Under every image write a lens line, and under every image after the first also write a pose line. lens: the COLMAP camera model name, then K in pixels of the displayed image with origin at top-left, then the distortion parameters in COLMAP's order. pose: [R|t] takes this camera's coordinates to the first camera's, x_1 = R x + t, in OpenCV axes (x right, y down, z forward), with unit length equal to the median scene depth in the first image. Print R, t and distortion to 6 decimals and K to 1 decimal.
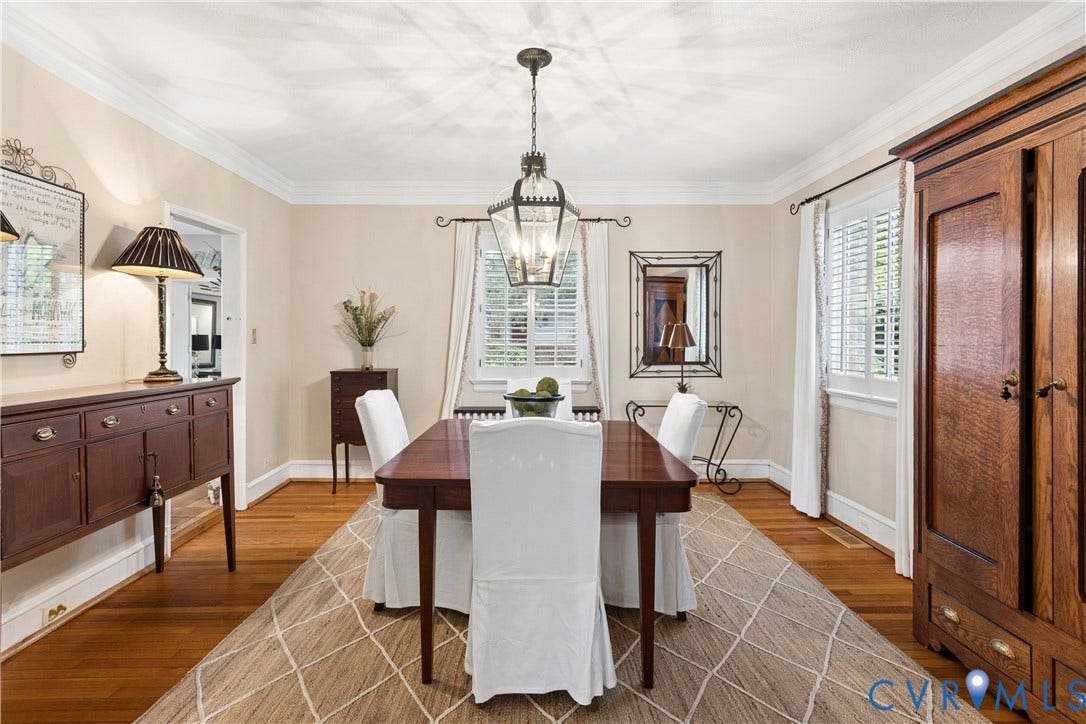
lens RADIAL K [[517.7, 0, 538.1], [0, 517.7, 341.3], [0, 0, 1]] dist [0.001850, 0.000334]
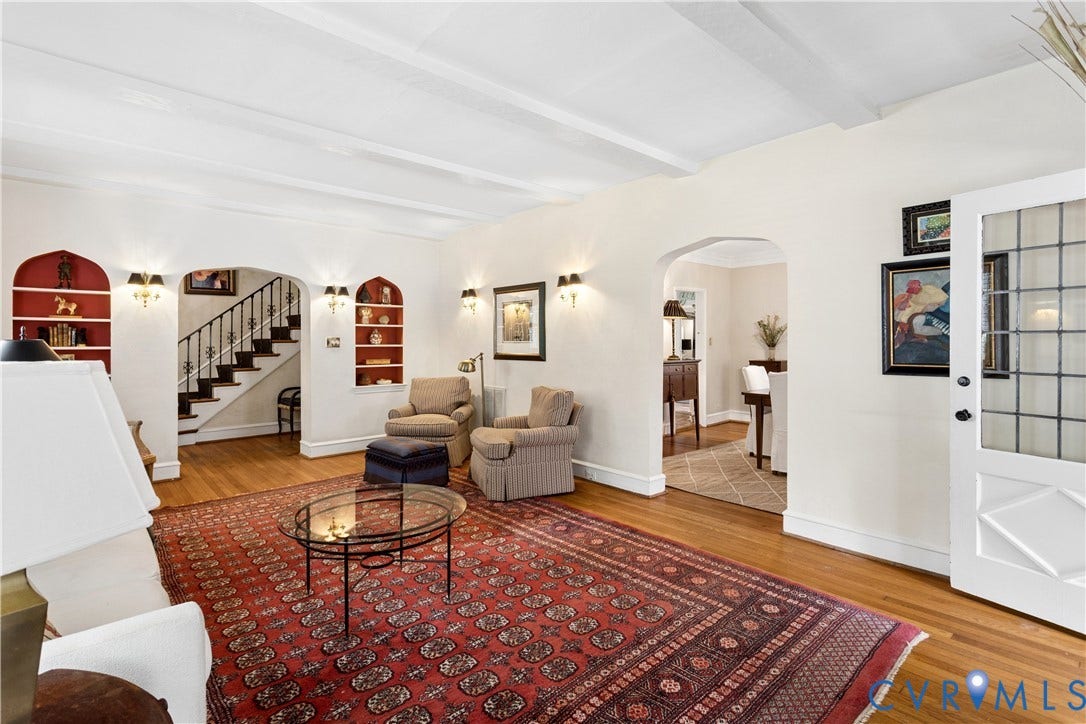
lens RADIAL K [[517.7, 0, 530.9], [0, 517.7, 340.6], [0, 0, 1]] dist [0.001850, 0.000334]
pose [[0.645746, -0.004131, -0.763541, 0.751393], [-0.000637, 0.999982, -0.005949, -0.001220], [0.763552, 0.004328, 0.645732, -1.156273]]
